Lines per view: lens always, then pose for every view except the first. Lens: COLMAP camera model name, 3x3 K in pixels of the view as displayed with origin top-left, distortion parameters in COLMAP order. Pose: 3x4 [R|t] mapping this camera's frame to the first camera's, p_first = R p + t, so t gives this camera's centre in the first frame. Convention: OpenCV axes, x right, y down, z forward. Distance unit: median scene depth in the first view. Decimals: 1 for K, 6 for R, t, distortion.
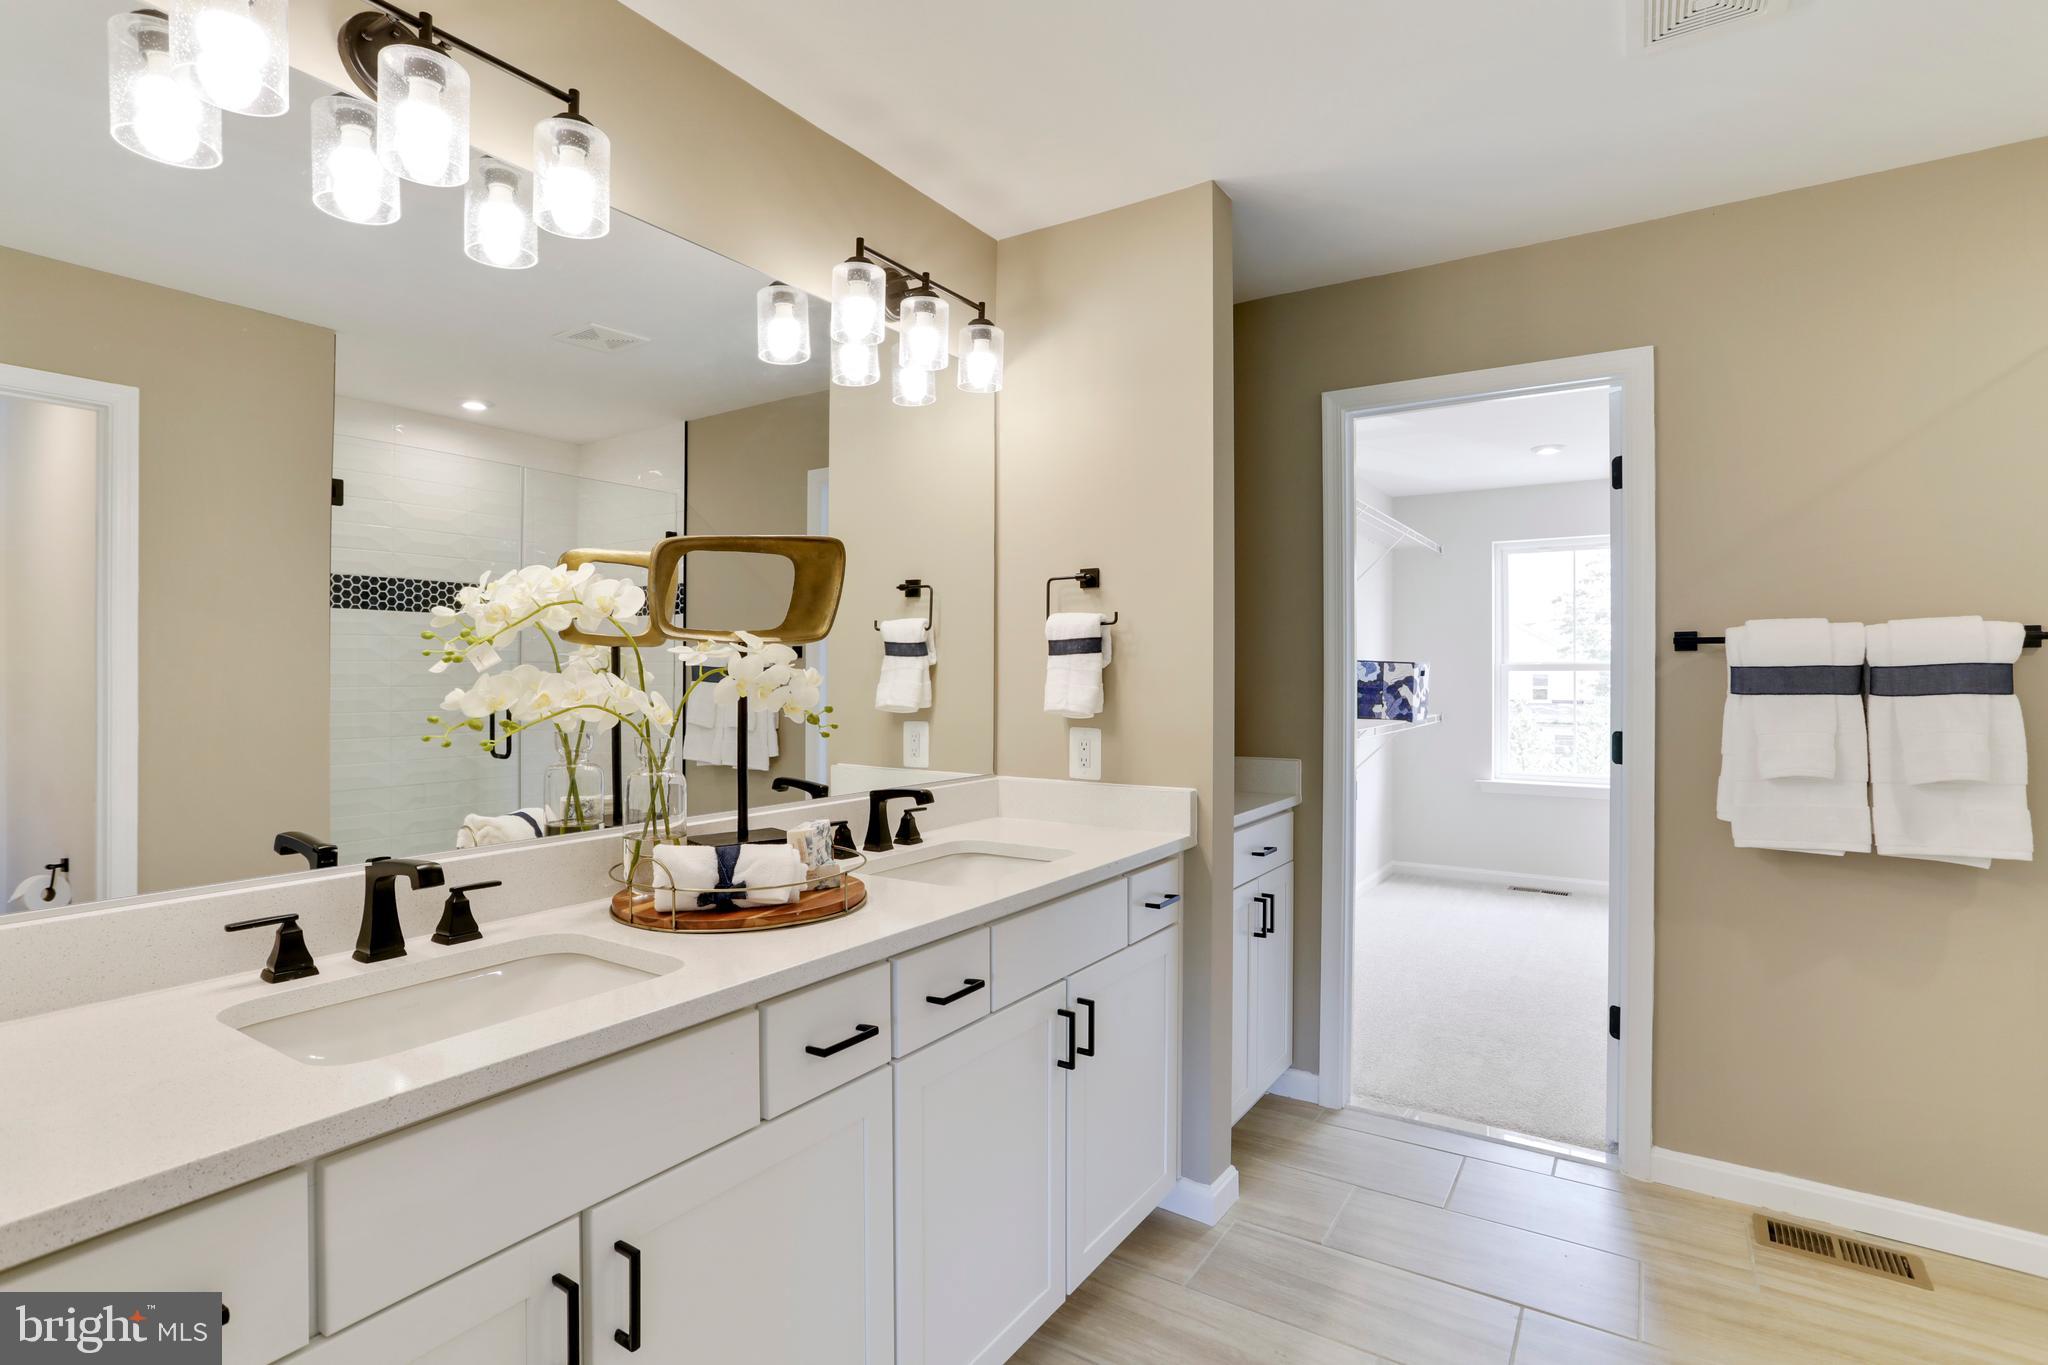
lens RADIAL K [[1004.7, 0, 1023.6], [0, 1004.7, 683.3], [0, 0, 1]] dist [-0.049497, 0.023597]
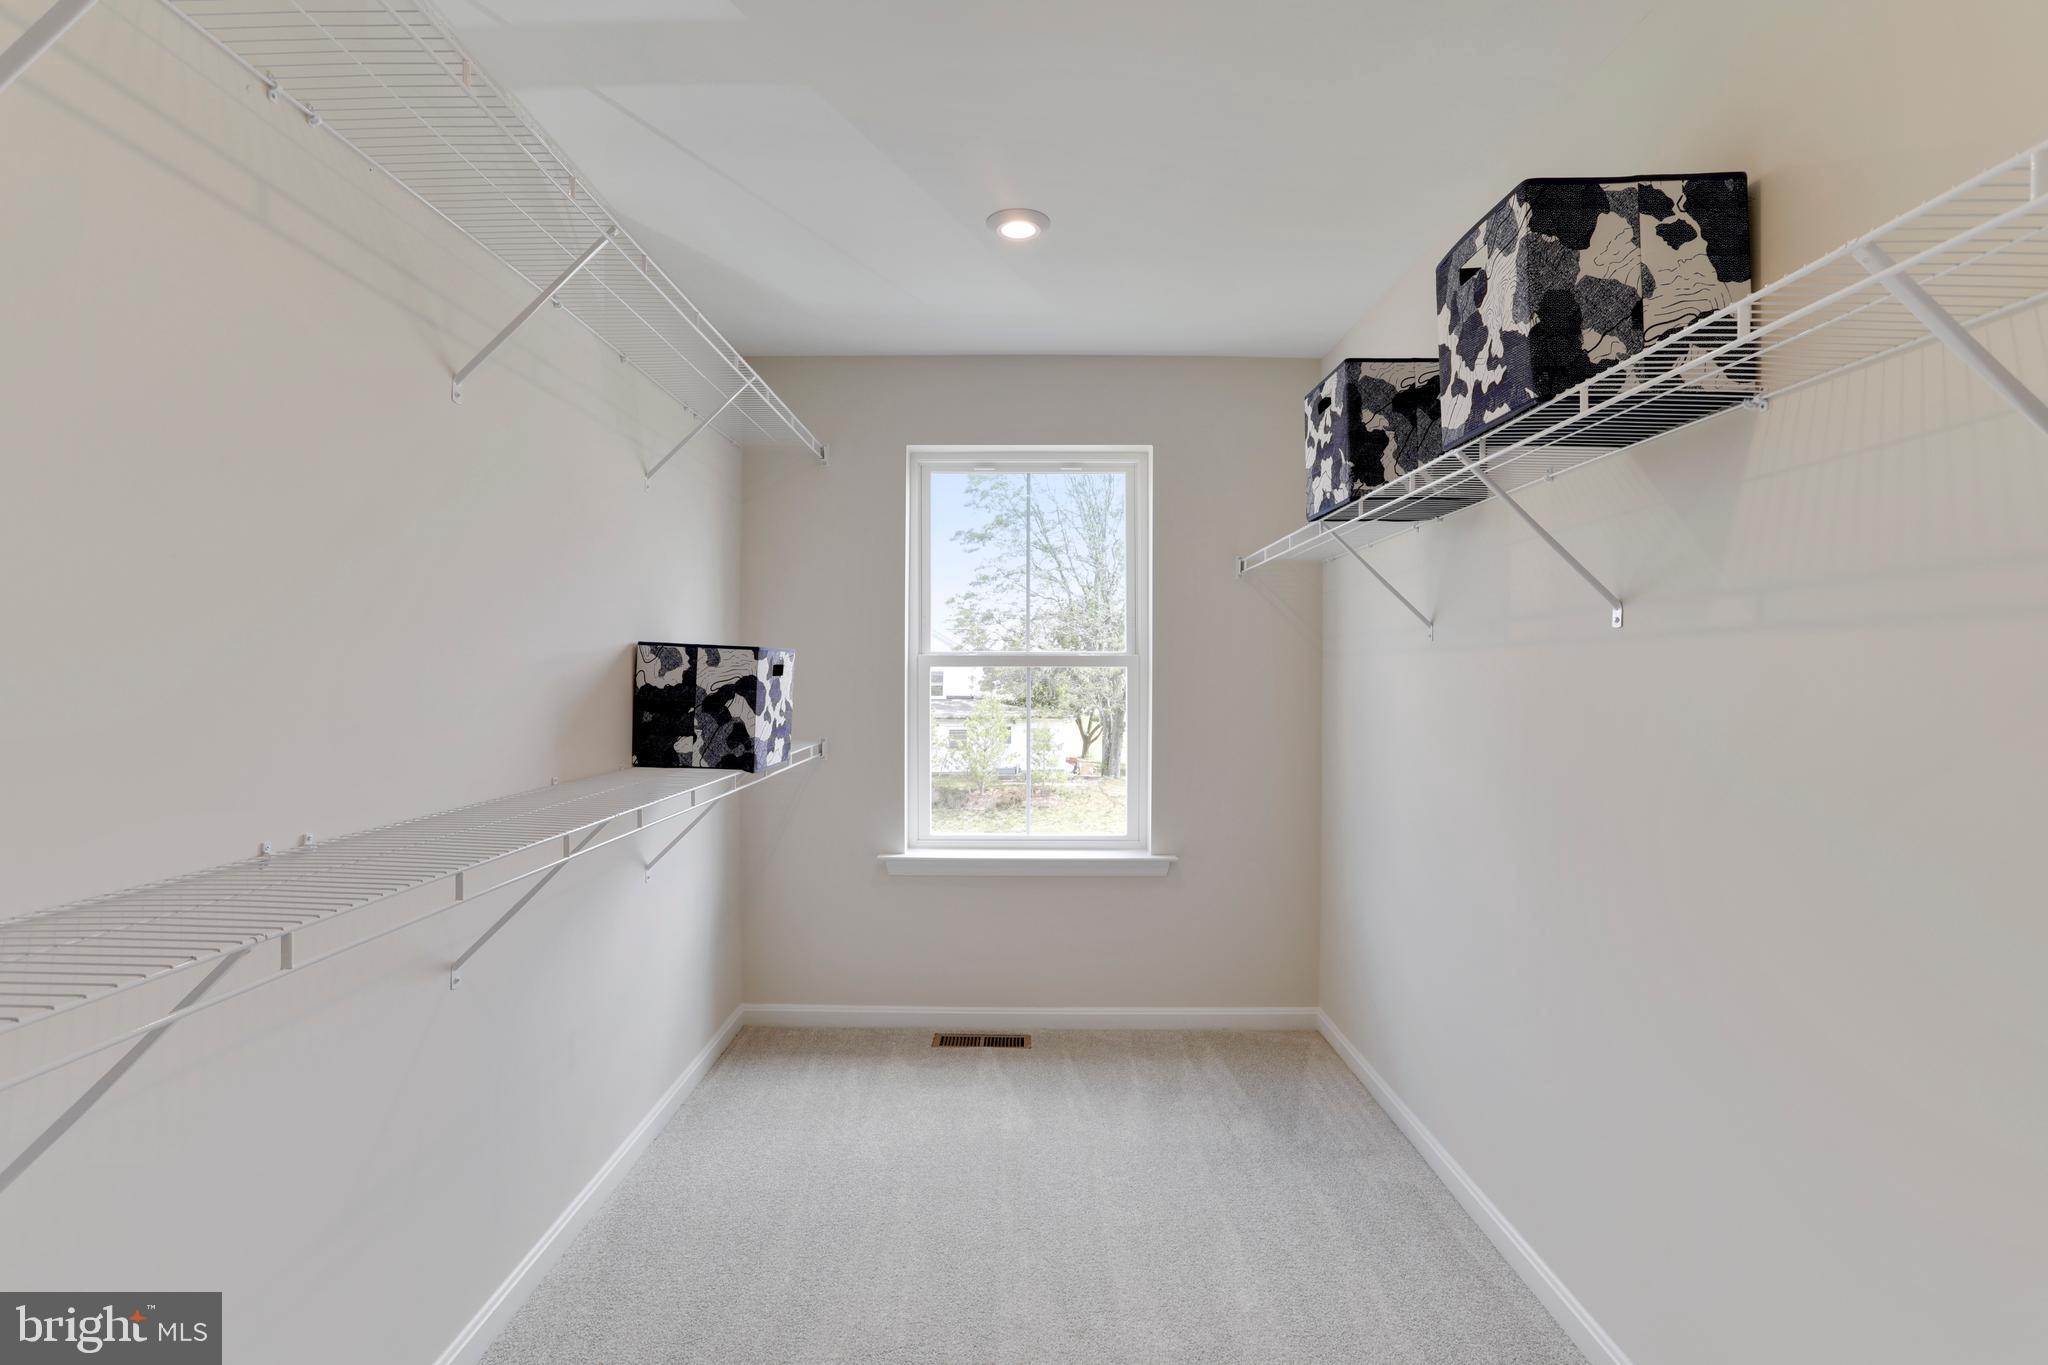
lens RADIAL K [[1004.7, 0, 1021.8], [0, 1004.7, 675.8], [0, 0, 1]] dist [-0.049497, 0.023597]
pose [[0.842877, 0.004222, 0.538090, 0.236998], [-0.002768, 0.999990, -0.003510, -0.005933], [-0.538099, 0.001469, 0.842880, 0.521409]]
